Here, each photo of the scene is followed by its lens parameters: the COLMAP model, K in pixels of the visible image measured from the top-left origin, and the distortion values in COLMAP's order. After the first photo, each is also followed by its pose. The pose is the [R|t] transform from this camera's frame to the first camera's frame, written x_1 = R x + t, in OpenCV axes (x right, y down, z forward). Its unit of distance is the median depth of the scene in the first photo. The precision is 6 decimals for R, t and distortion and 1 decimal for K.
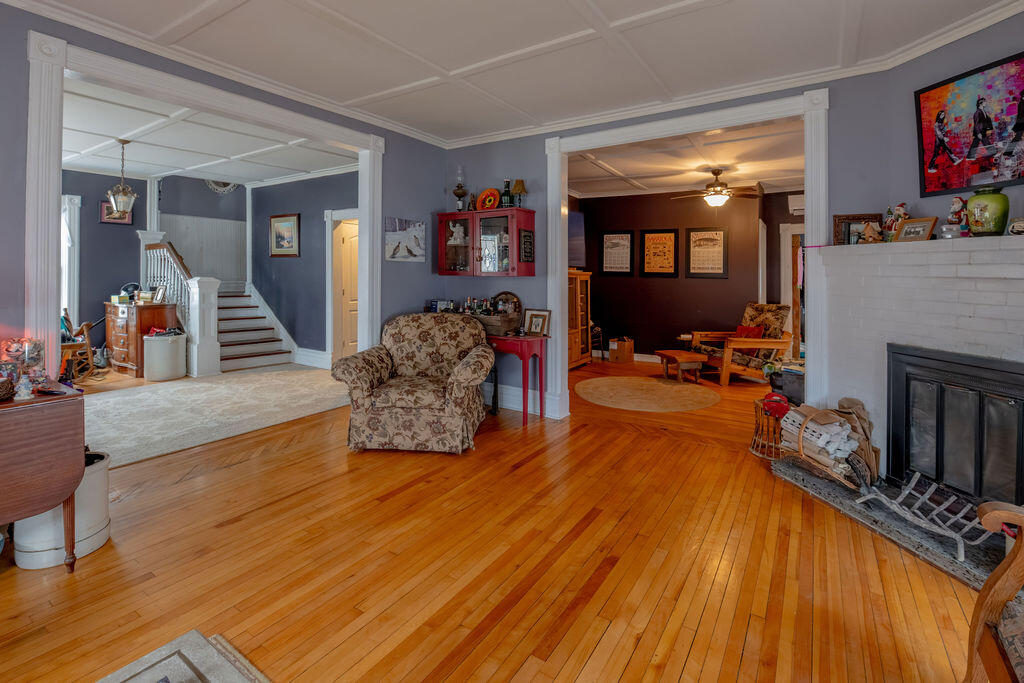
lens RADIAL K [[458.5, 0, 514.6], [0, 458.5, 274.2], [0, 0, 1]] dist [-0.008467, -0.000835]
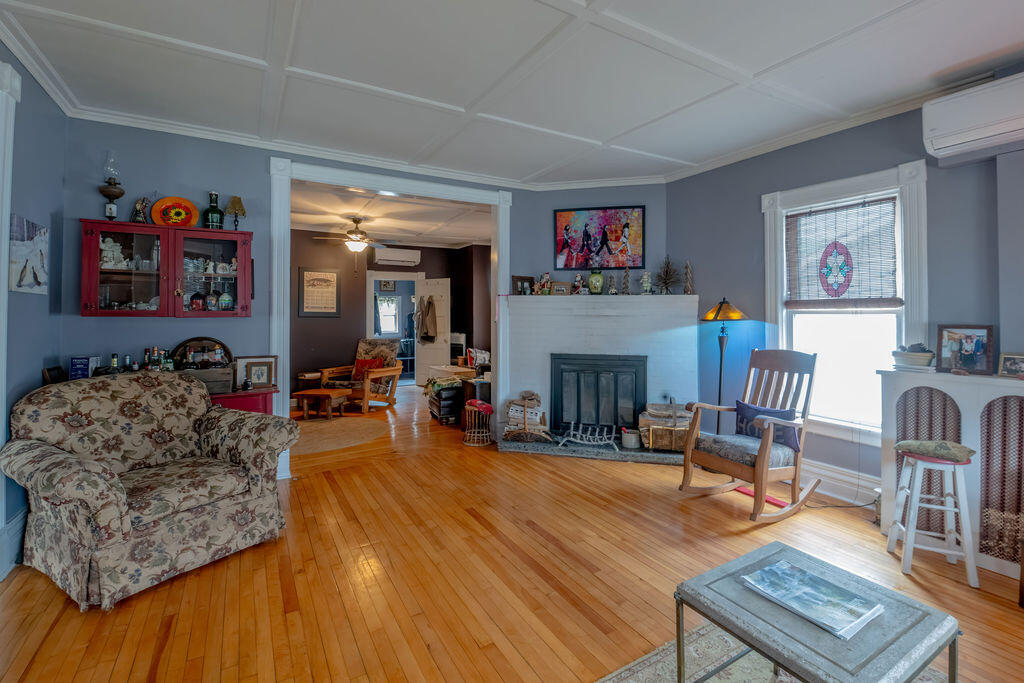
lens RADIAL K [[476.0, 0, 512.8], [0, 476.0, 311.6], [0, 0, 1]] dist [-0.002384, -0.000598]
pose [[0.452240, 0.000767, 0.891896, -0.563610], [0.001782, 0.999997, -0.001764, -0.002590], [-0.891895, 0.002388, 0.452237, 0.208352]]
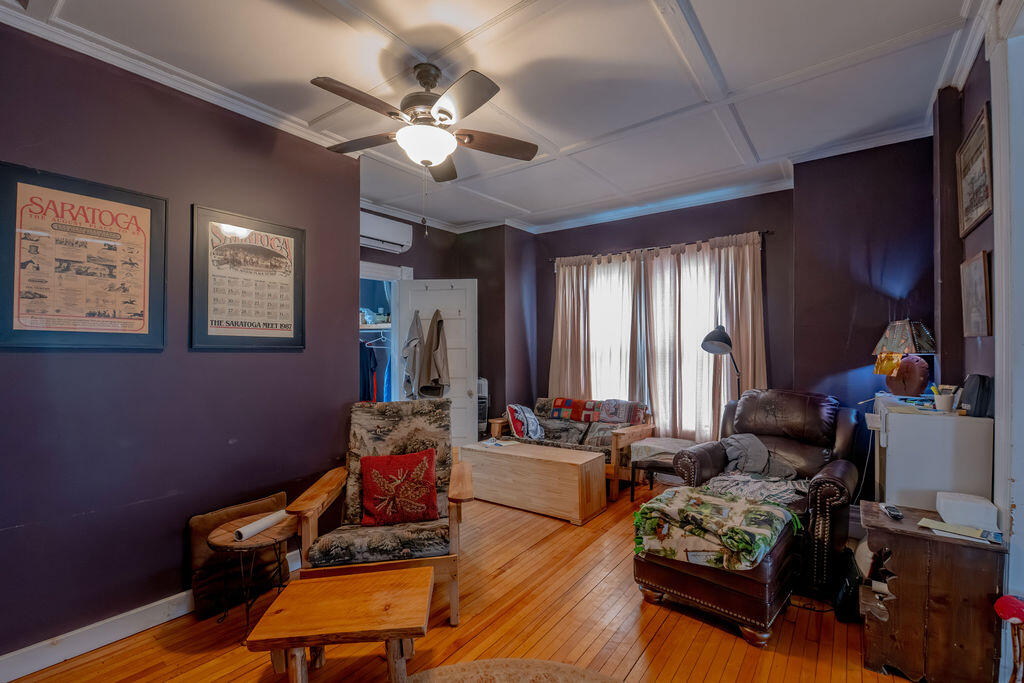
lens RADIAL K [[458.5, 0, 512.0], [0, 458.5, 341.5], [0, 0, 1]] dist [-0.000268, -0.000047]
pose [[0.061288, 0.006672, 0.998098, 0.083625], [-0.001992, 0.999976, -0.006562, 0.004902], [-0.998118, -0.001586, 0.061300, 1.253036]]
